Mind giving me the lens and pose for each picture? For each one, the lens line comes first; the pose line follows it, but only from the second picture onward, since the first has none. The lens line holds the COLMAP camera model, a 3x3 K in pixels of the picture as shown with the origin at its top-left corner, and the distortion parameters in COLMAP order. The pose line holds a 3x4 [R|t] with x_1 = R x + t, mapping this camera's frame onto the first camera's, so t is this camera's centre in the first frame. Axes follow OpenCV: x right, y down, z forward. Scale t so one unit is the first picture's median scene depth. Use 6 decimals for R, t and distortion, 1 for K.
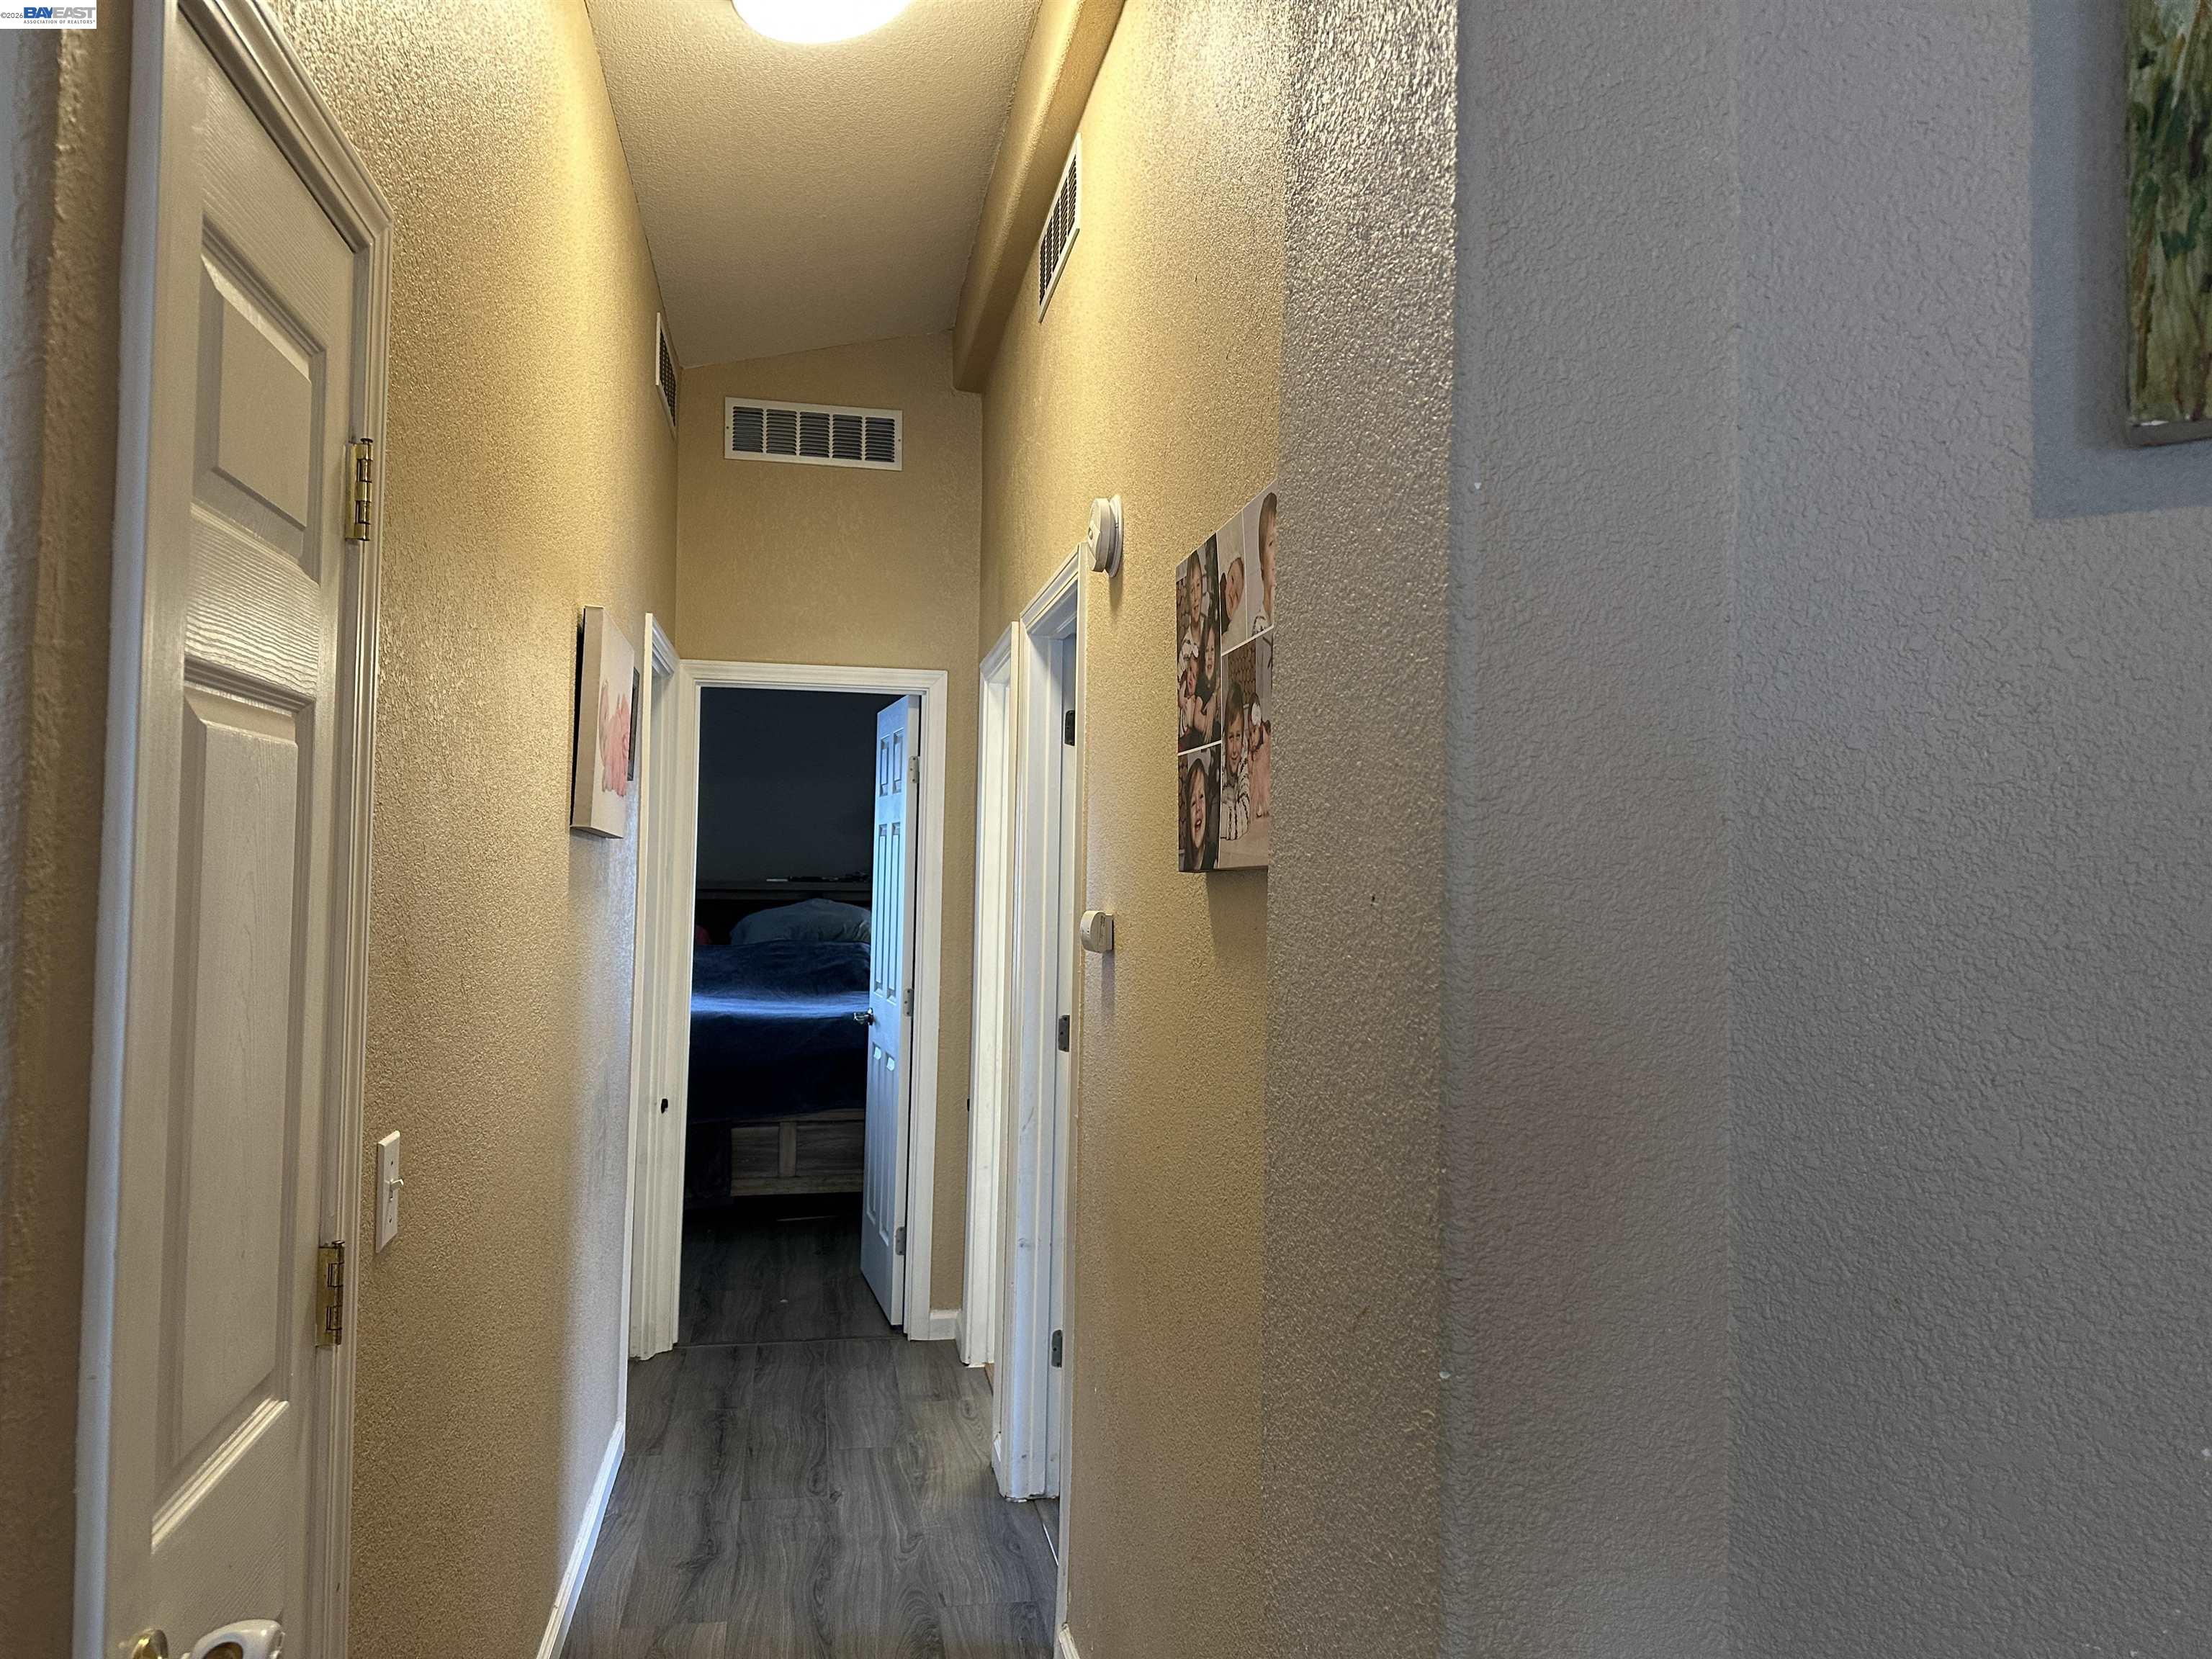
lens RADIAL K [[1570.7, 0, 1100.5], [0, 1570.7, 815.8], [0, 0, 1]] dist [0.040391, -0.059373]
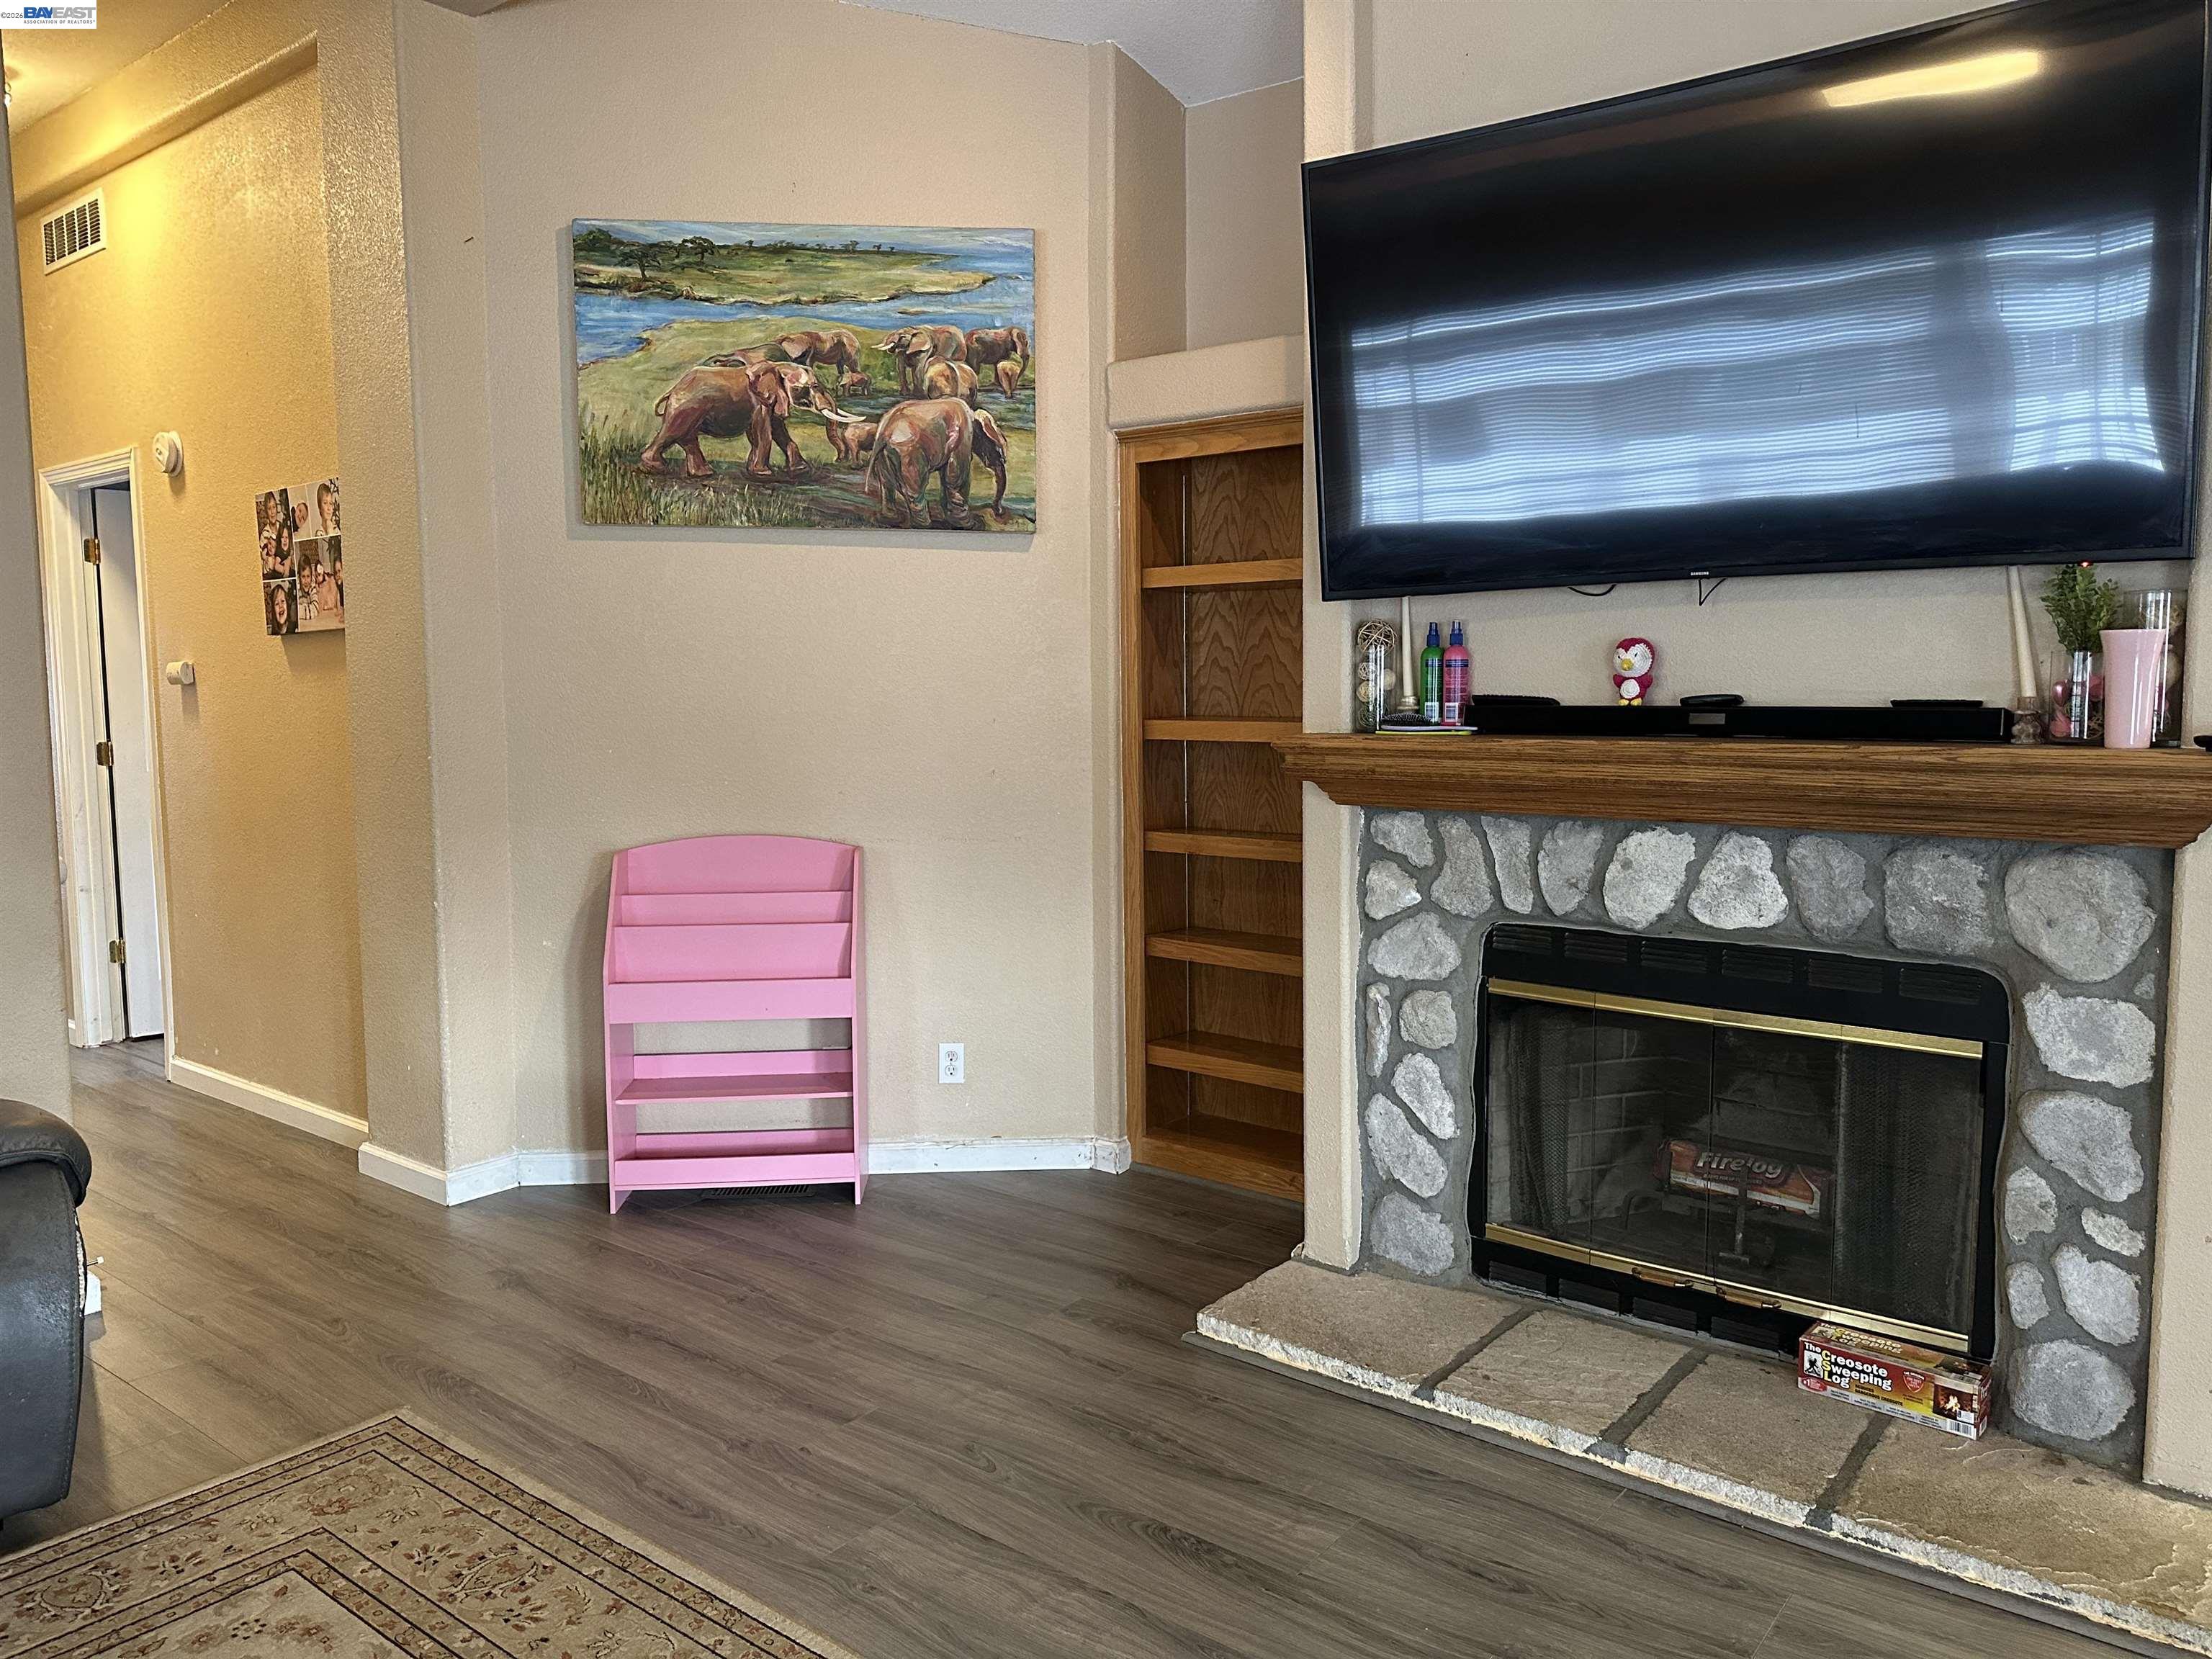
lens RADIAL K [[1570.7, 0, 1097.4], [0, 1570.7, 819.3], [0, 0, 1]] dist [0.040391, -0.059373]
pose [[0.764128, -0.071922, 0.641043, -0.537196], [-0.006698, 0.992827, 0.119375, 0.020904], [-0.645030, -0.095512, 0.758165, -1.577183]]
